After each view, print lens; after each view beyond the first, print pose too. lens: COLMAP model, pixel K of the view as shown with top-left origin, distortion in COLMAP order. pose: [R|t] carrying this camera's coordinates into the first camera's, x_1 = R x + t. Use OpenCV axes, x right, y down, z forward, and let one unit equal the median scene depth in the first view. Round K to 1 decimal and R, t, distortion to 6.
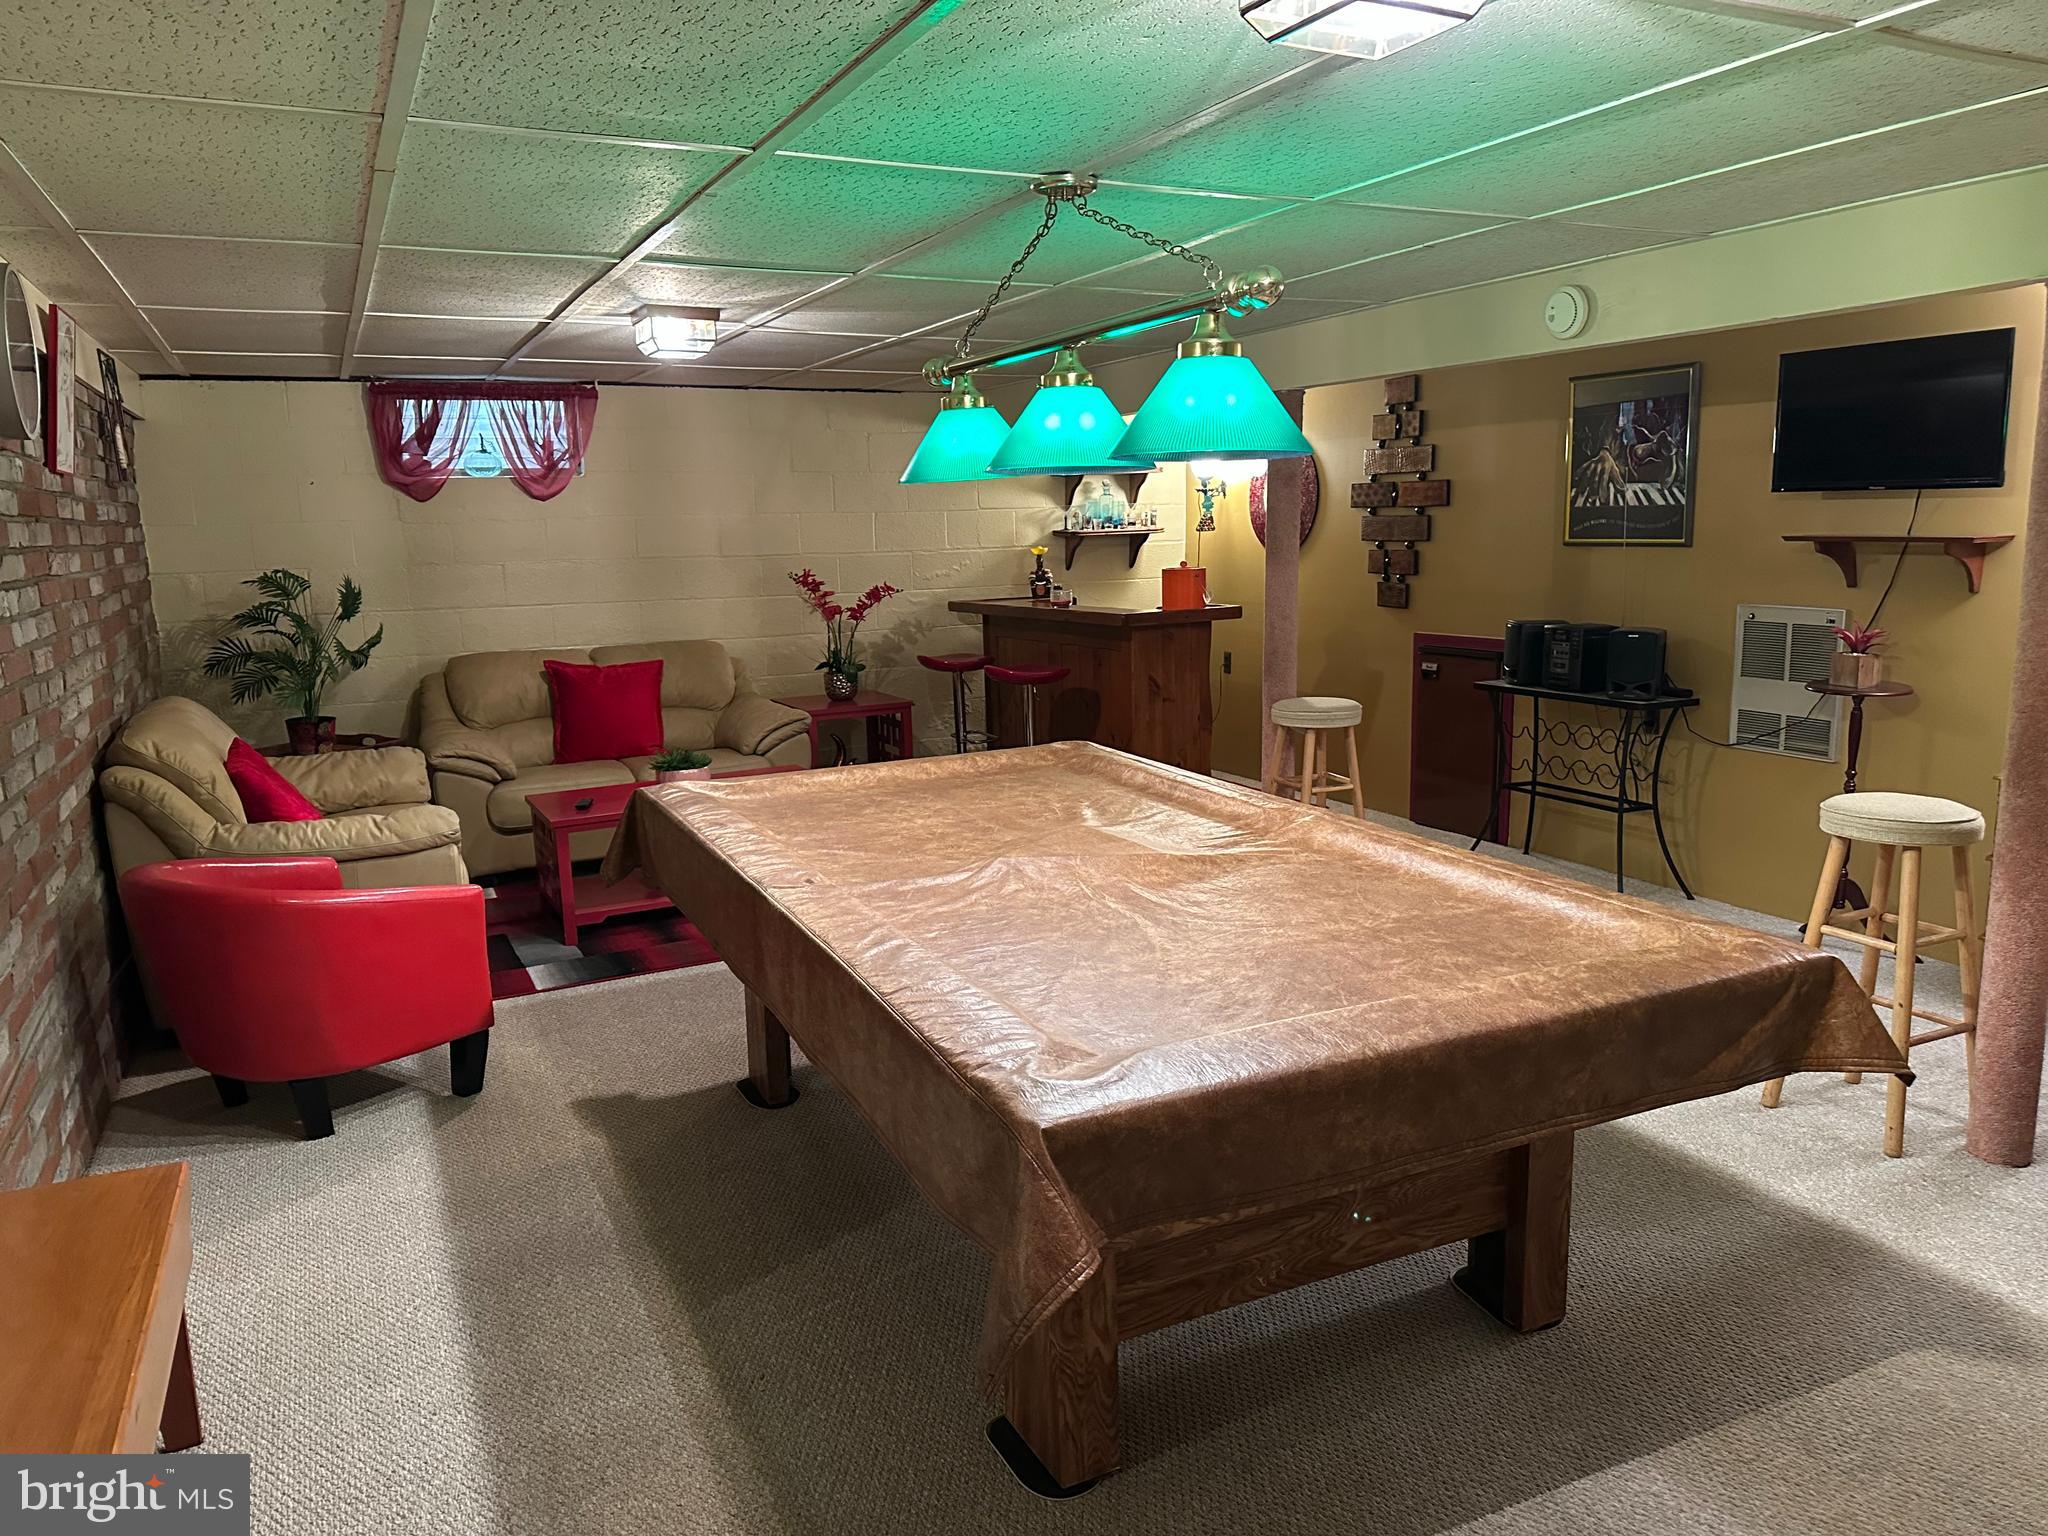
lens RADIAL K [[1434.5, 0, 1024.0], [0, 1434.5, 768.0], [0, 0, 1]] dist [0.000595, -0.024623]
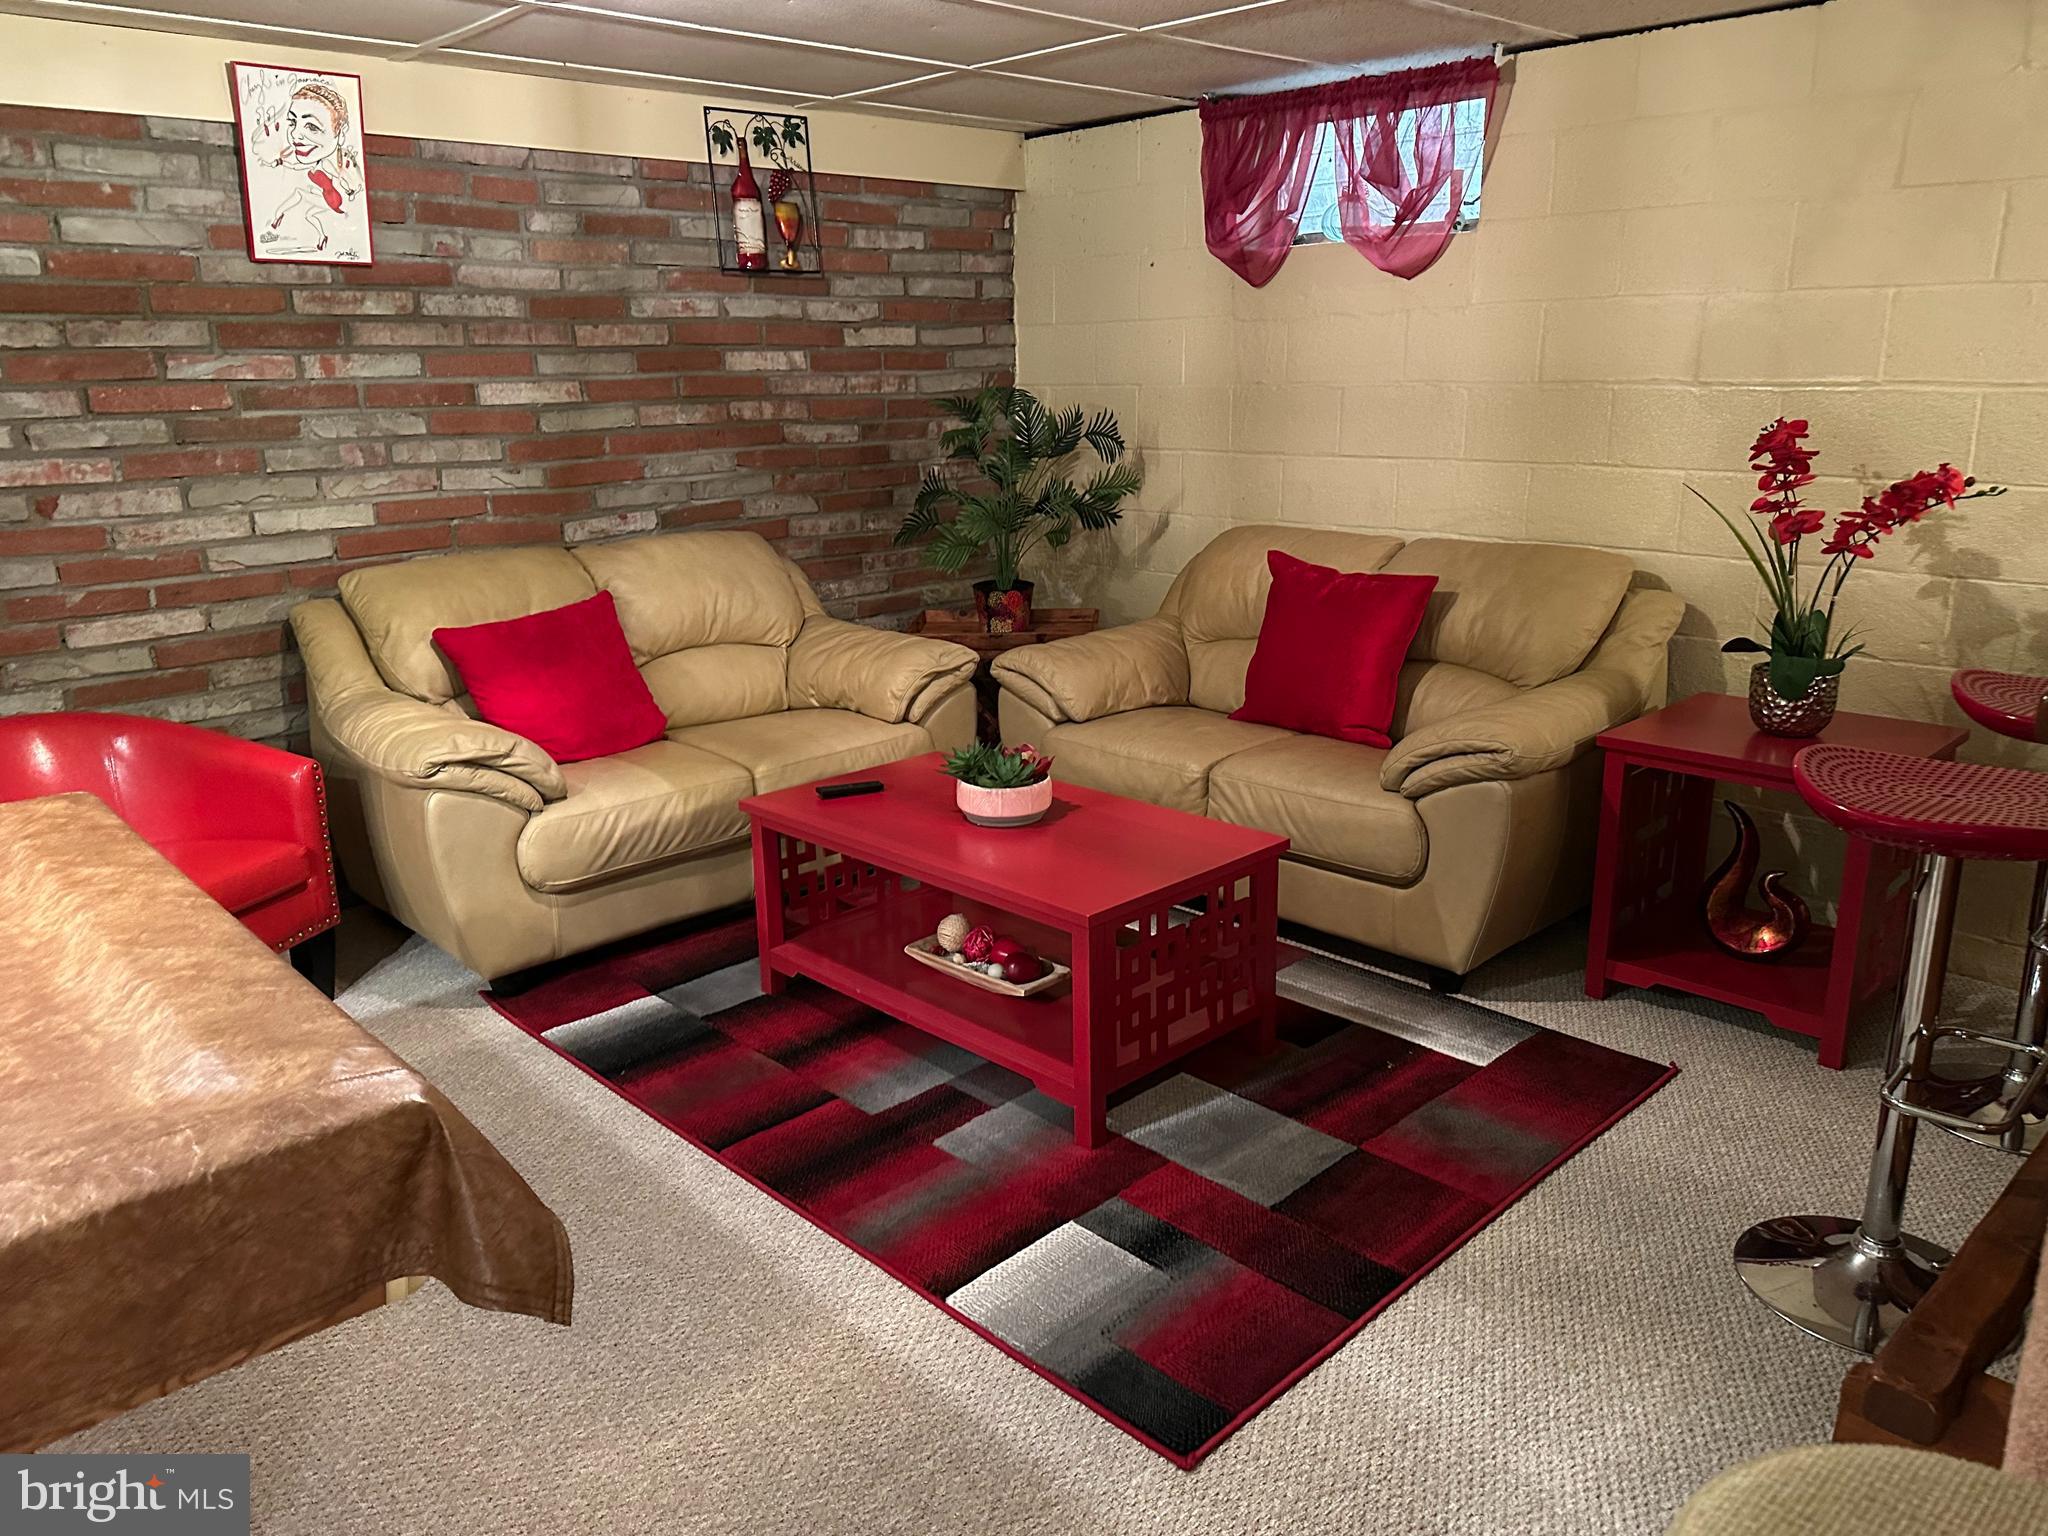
lens RADIAL K [[1434.5, 0, 1024.0], [0, 1434.5, 768.0], [0, 0, 1]] dist [0.000595, -0.024623]
pose [[0.290264, 0.269850, -0.918111, 0.210130], [-0.163683, 0.959279, 0.230200, -0.106795], [0.942844, 0.083461, 0.322614, 0.706295]]
